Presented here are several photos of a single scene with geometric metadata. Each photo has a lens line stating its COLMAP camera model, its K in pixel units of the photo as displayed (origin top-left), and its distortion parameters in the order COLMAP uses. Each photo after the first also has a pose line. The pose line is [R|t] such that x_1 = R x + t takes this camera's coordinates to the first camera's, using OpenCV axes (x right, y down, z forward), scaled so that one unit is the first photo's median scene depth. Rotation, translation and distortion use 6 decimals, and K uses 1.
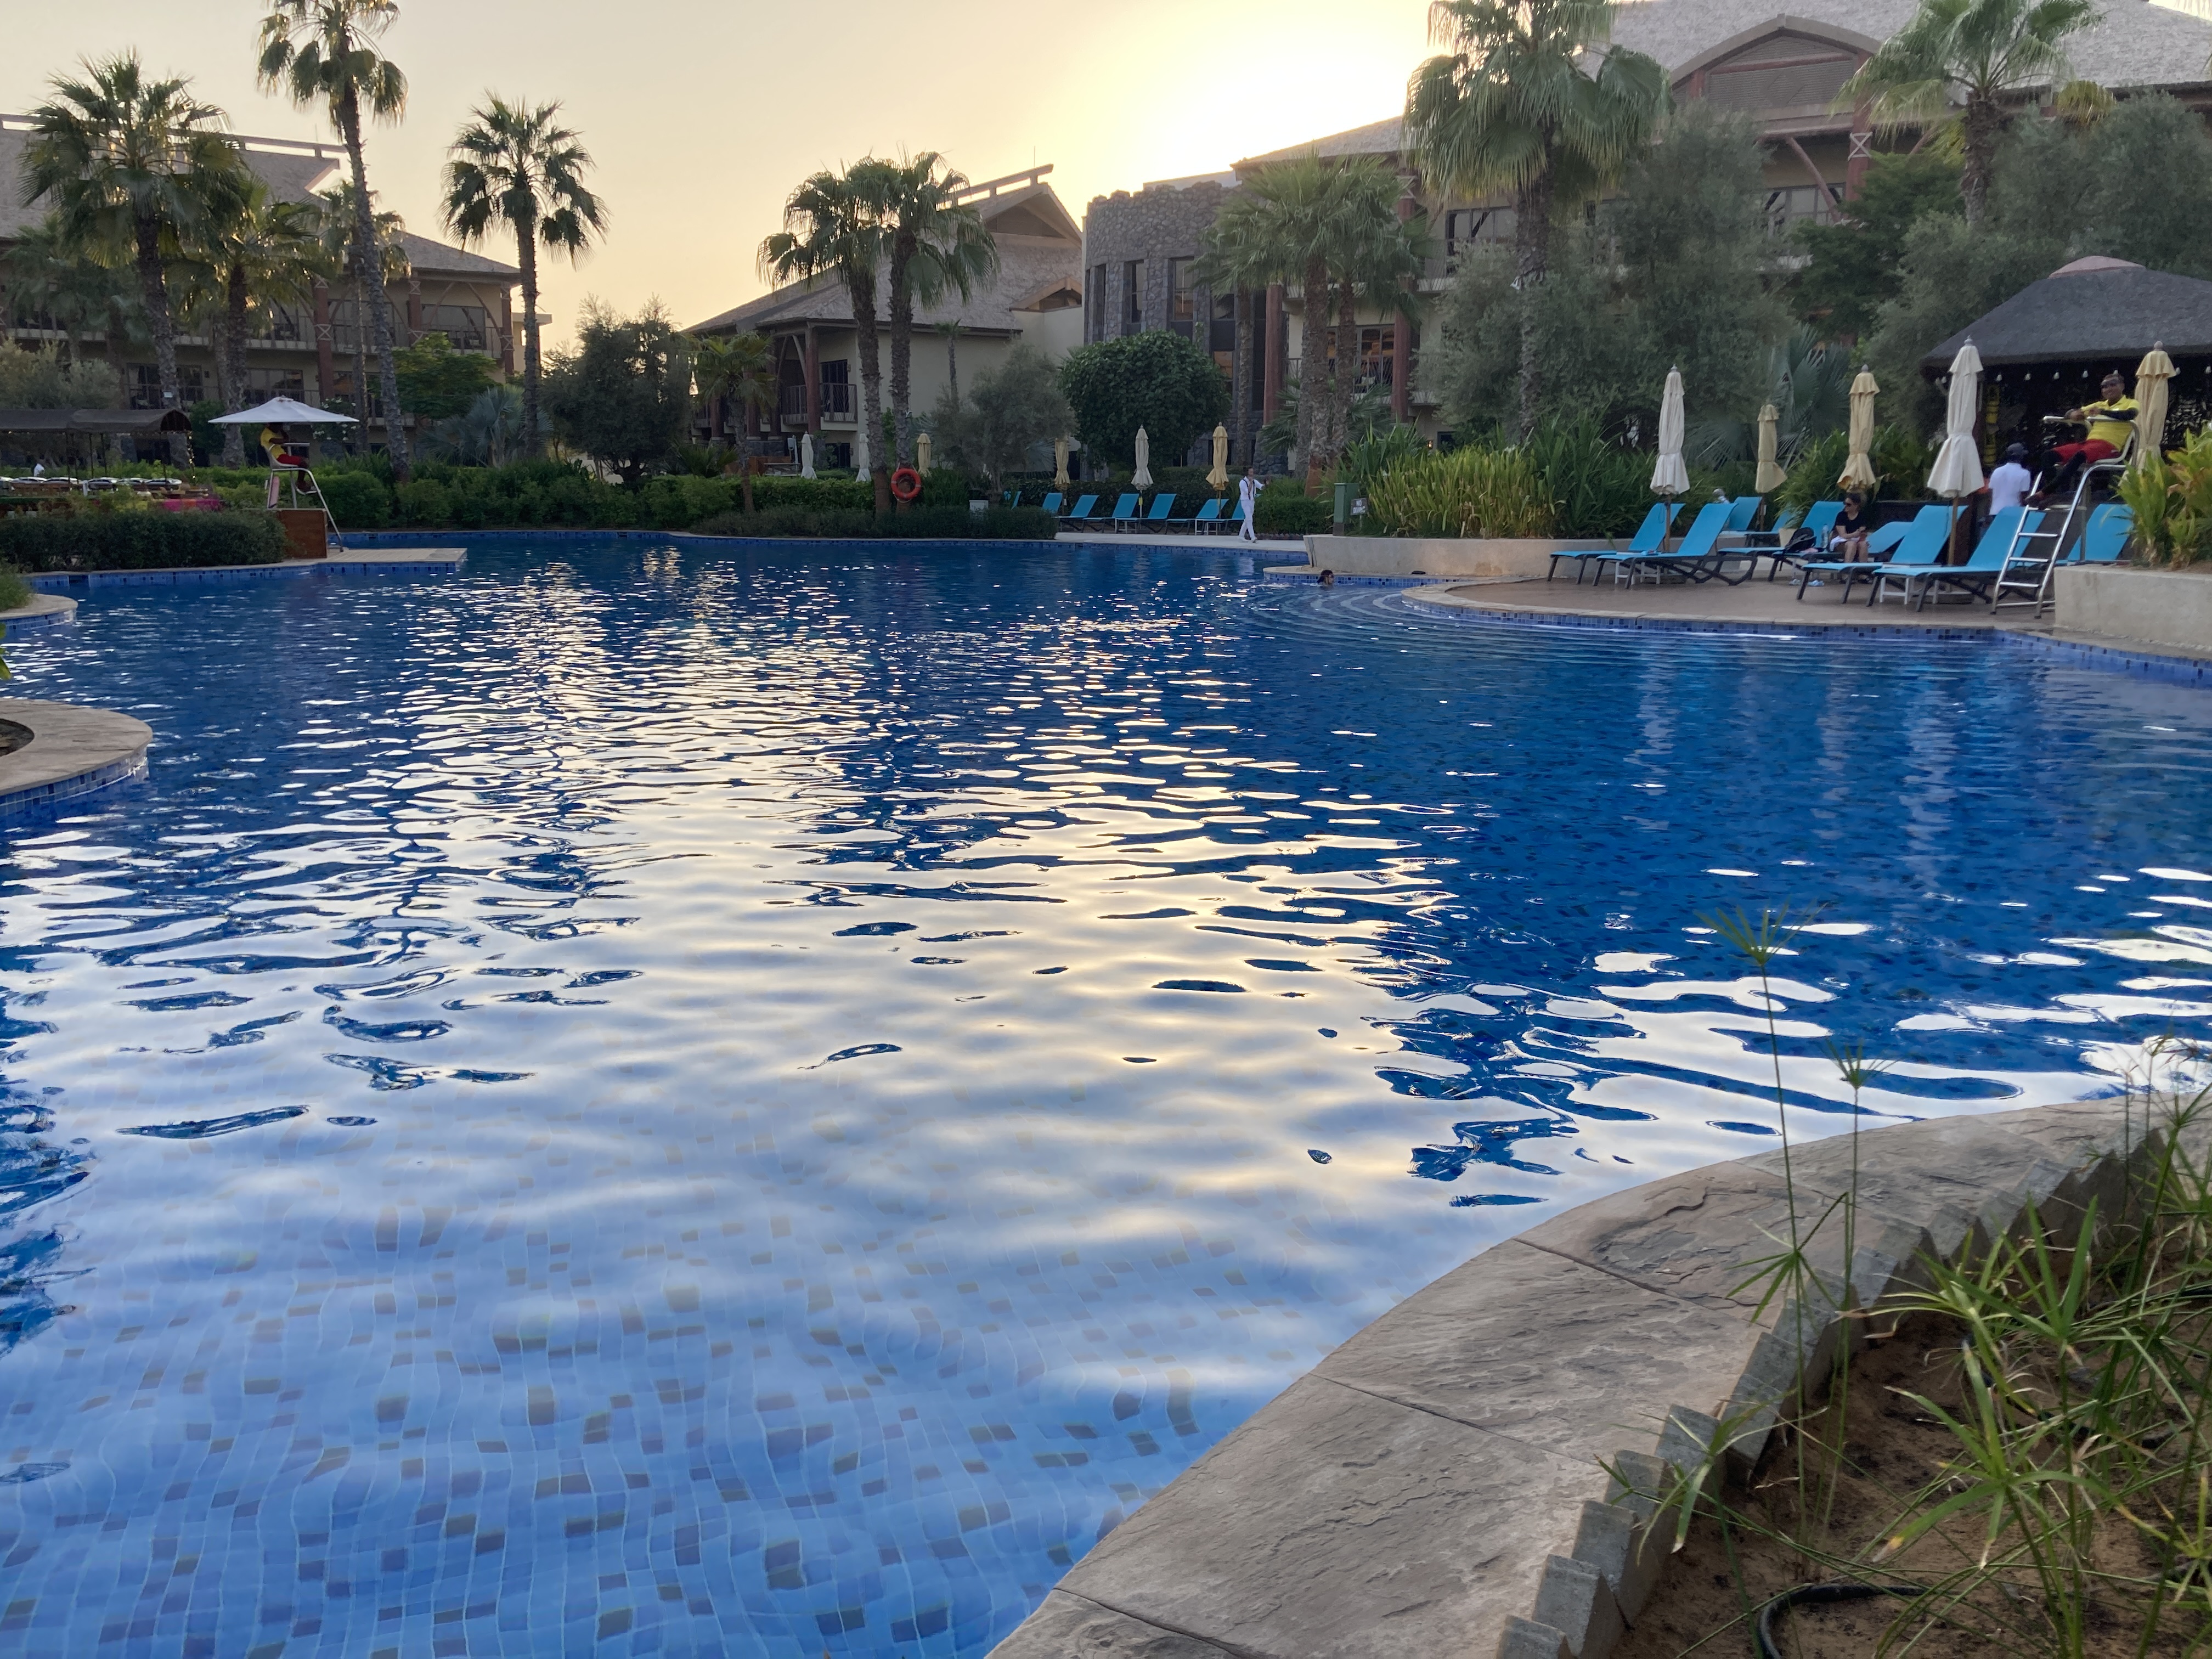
lens RADIAL K [[1841.2, 0, 1100.7], [0, 1841.2, 828.2], [0, 0, 1]] dist [0.007903, 0.013845]
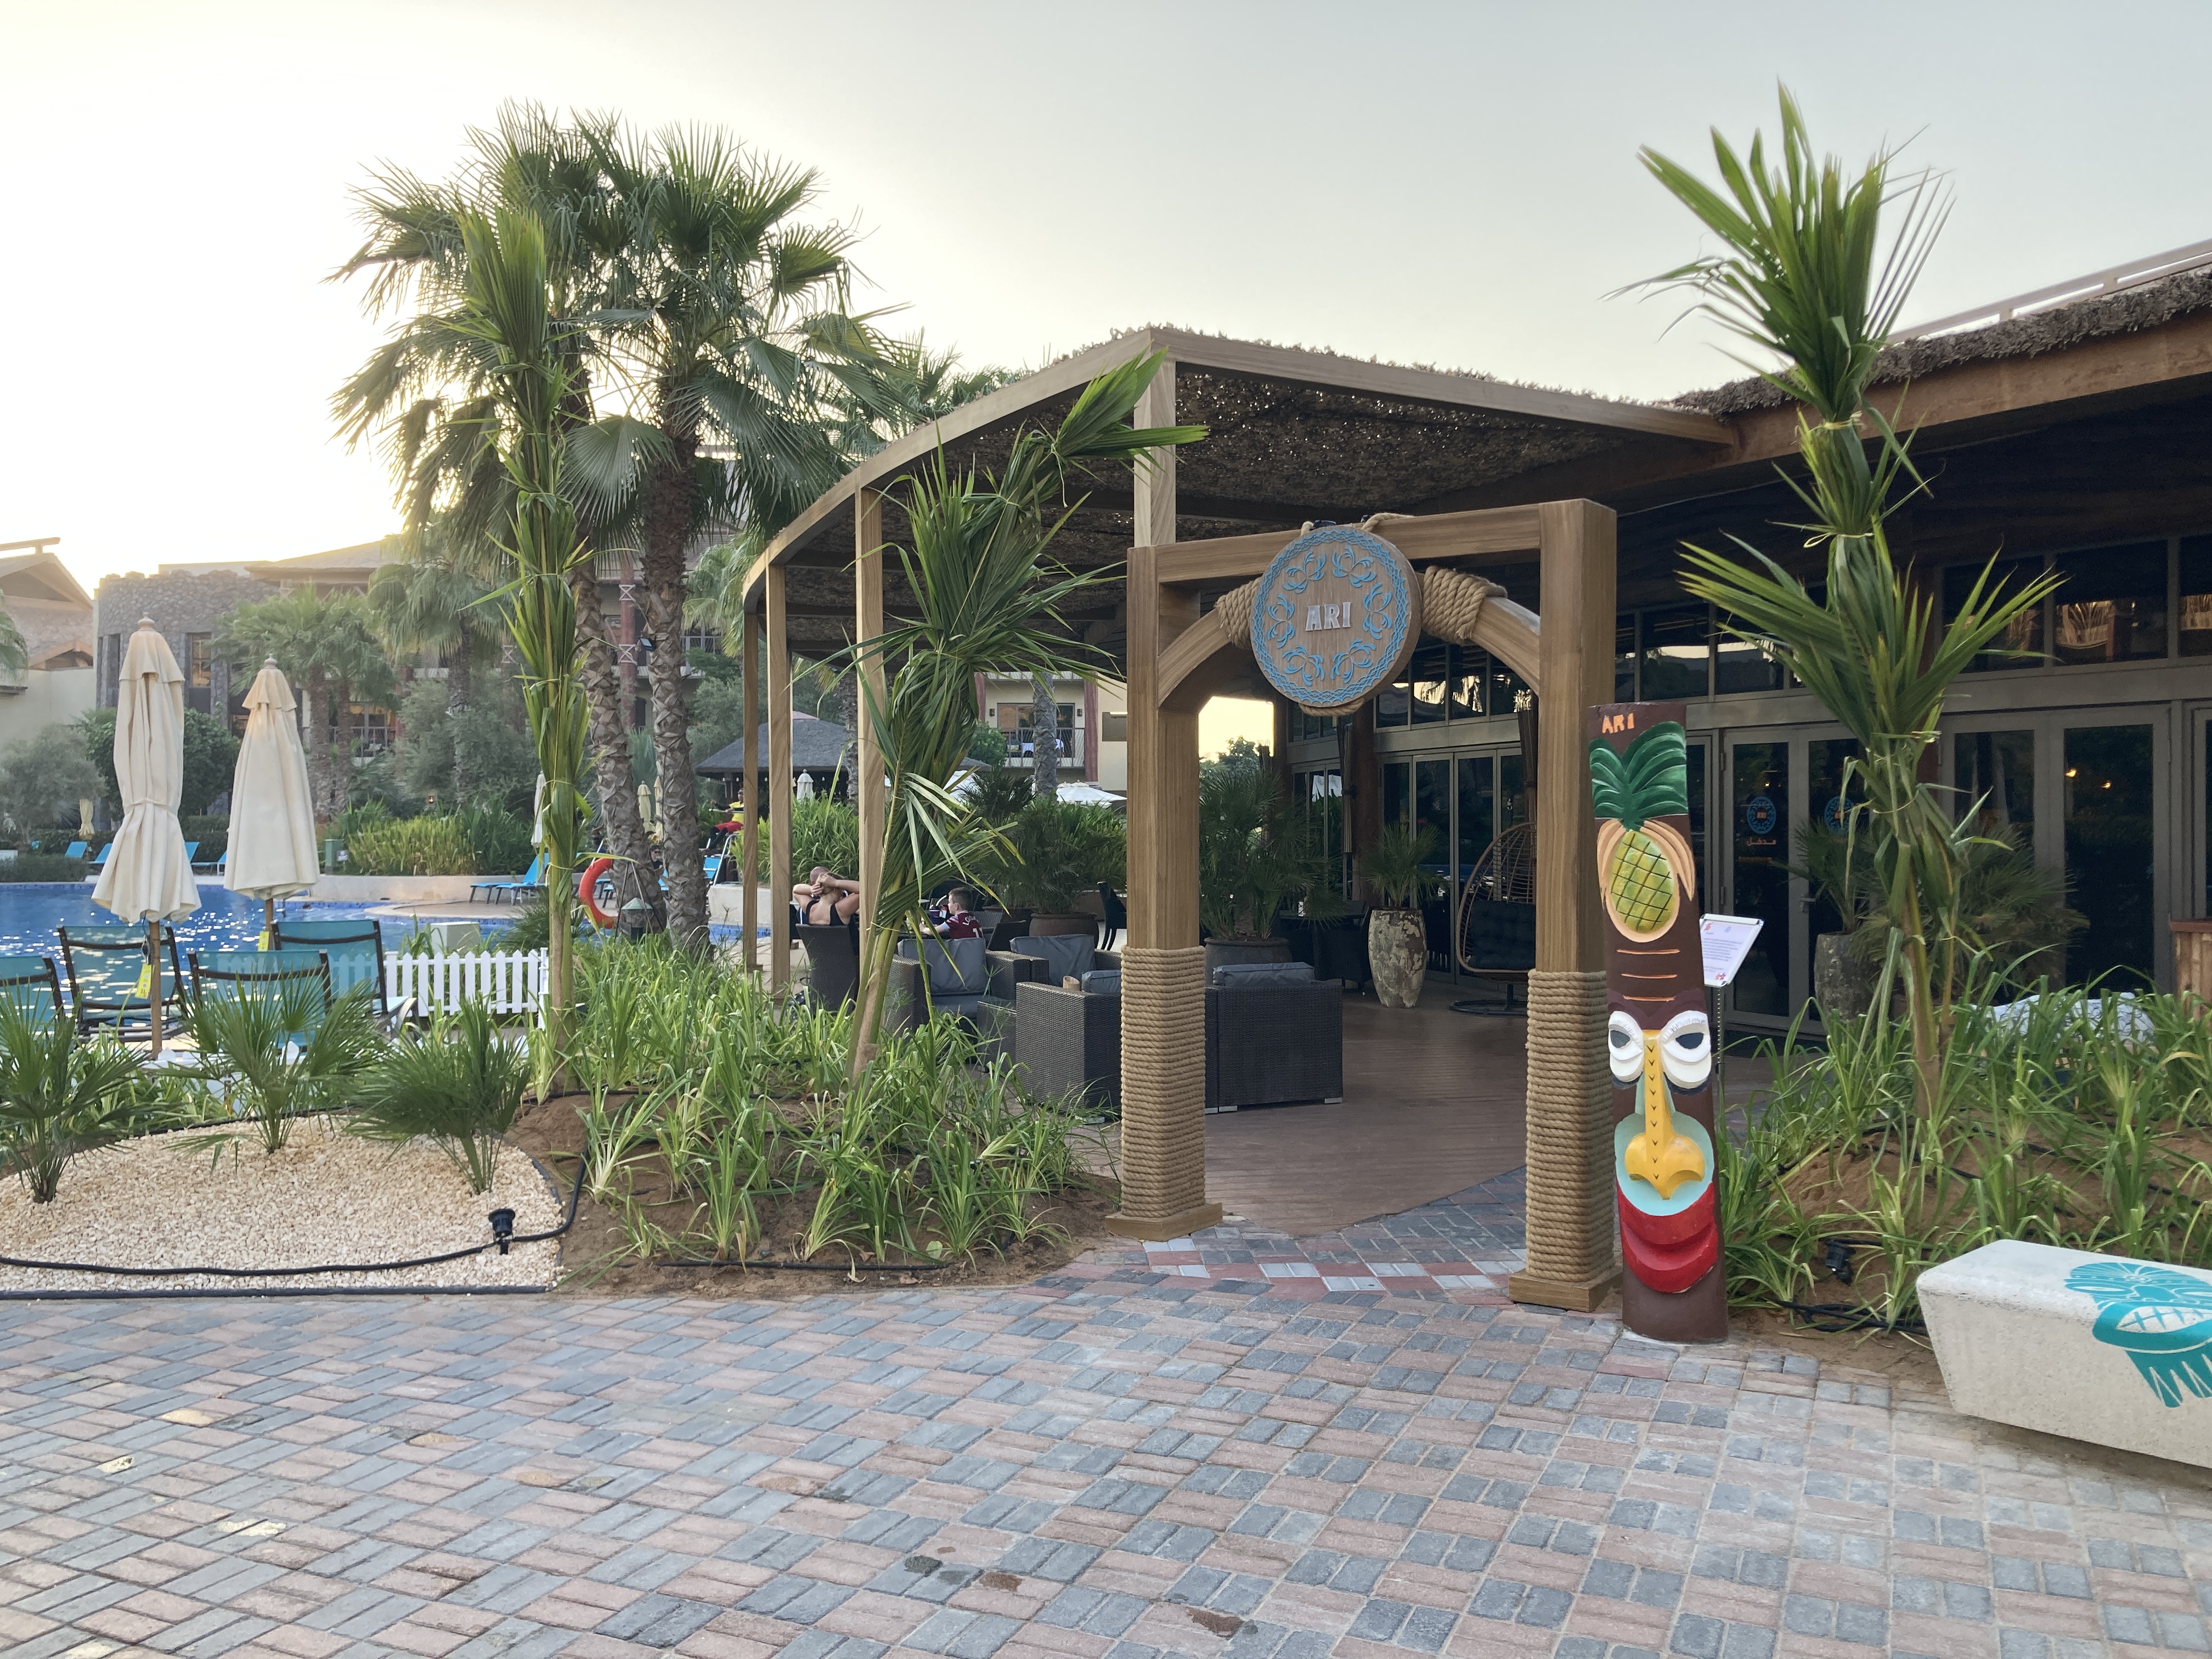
lens RADIAL K [[1841.2, 0, 1100.2], [0, 1841.2, 838.6], [0, 0, 1]] dist [0.007903, 0.013845]
pose [[0.878085, -0.006533, 0.478460, -0.022978], [0.089888, 0.984358, -0.151524, 0.062183], [-0.469986, 0.176059, 0.864937, -0.389594]]
